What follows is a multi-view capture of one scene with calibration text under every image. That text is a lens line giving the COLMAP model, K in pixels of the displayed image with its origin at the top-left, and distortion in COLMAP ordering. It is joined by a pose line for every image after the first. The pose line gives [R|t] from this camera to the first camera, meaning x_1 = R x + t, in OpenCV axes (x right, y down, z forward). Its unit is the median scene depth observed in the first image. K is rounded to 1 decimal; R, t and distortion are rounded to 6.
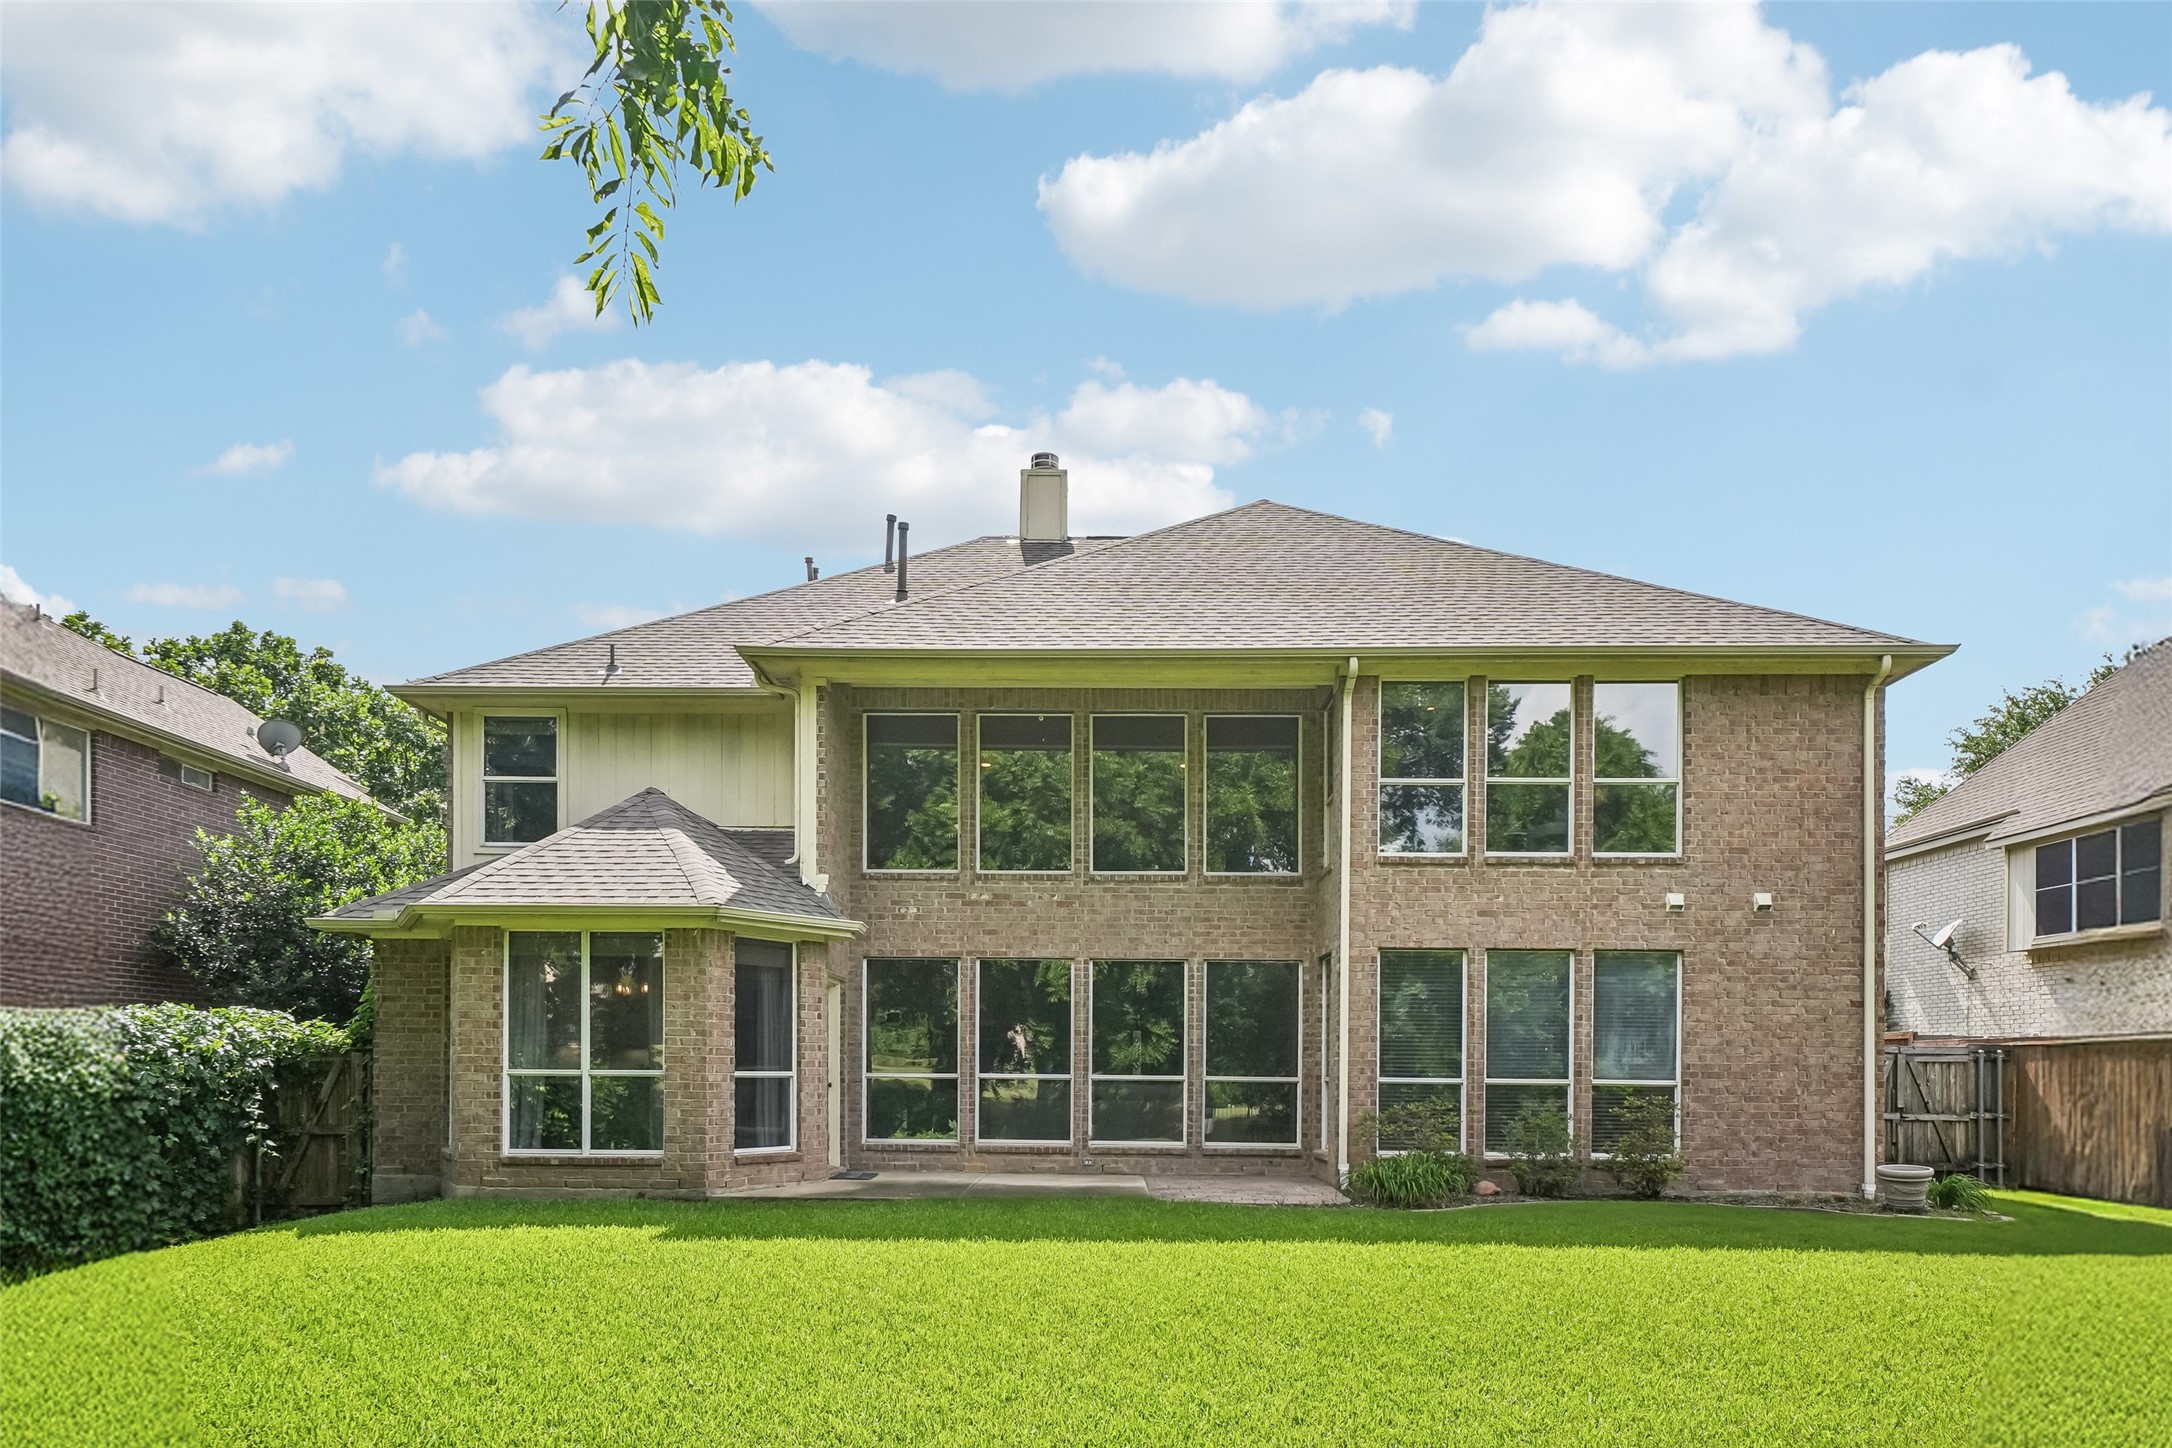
lens RADIAL K [[1485.2, 0, 1086.0], [0, 1485.2, 813.8], [0, 0, 1]] dist [0.004498, 0.000937]
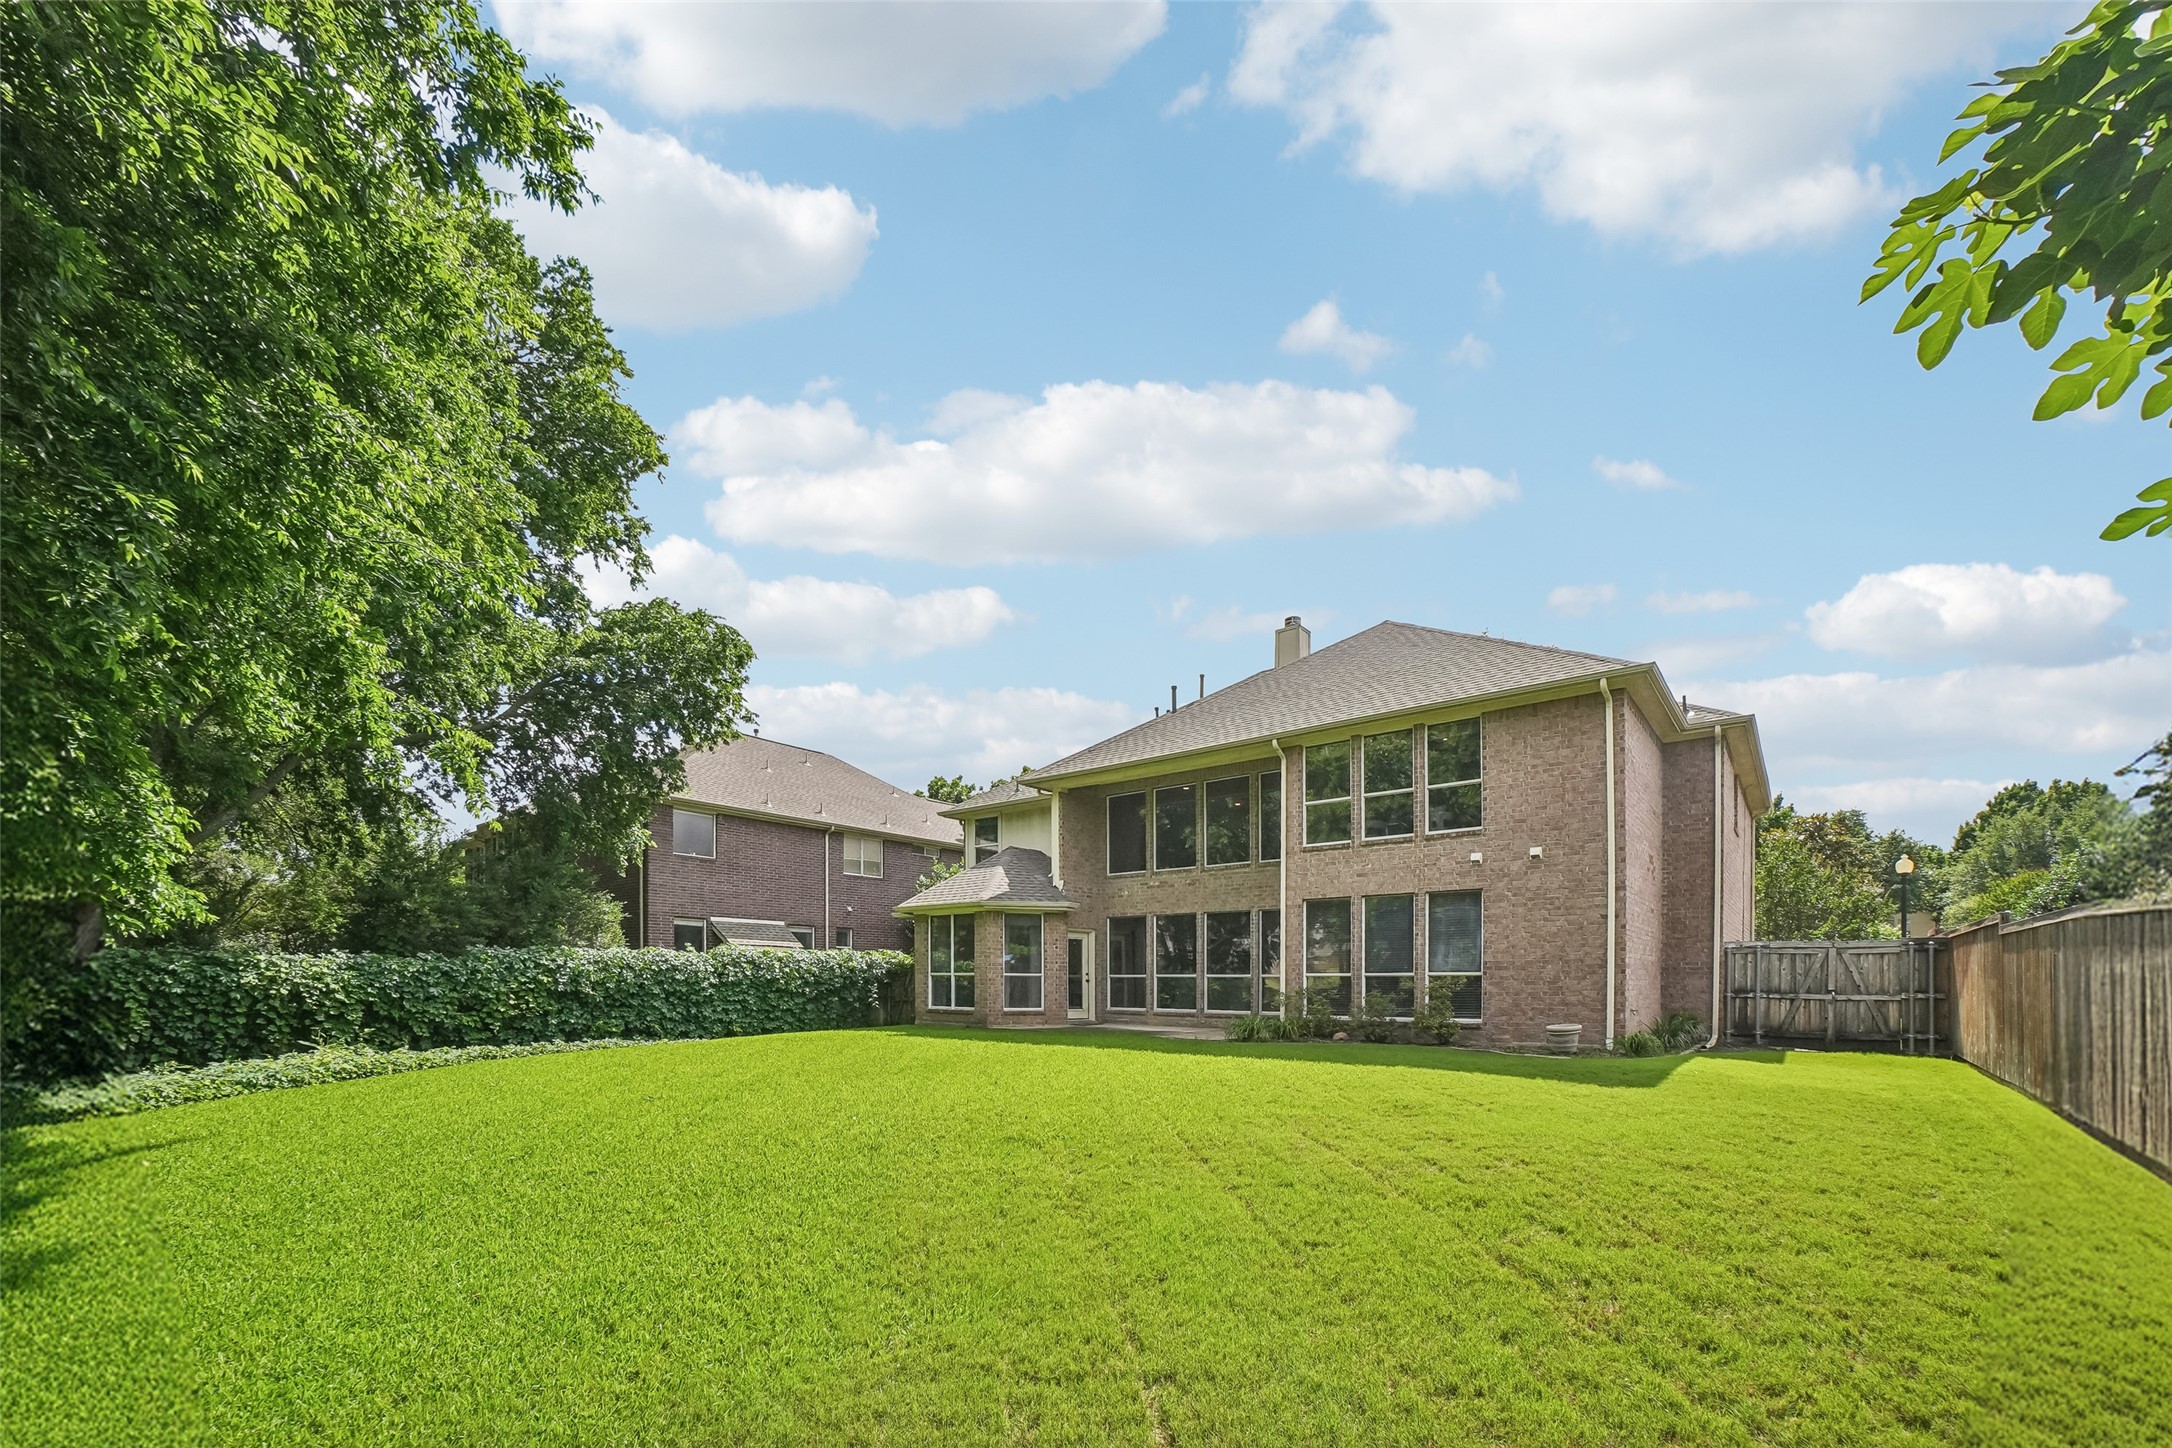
lens RADIAL K [[984.7, 0, 1057.9], [0, 984.7, 717.3], [0, 0, 1]] dist [-0.062658, 0.022674]
pose [[0.756380, -0.173979, -0.630572, 0.741223], [0.111660, 0.984174, -0.137602, 0.004266], [0.644532, 0.033670, 0.763835, -0.087957]]
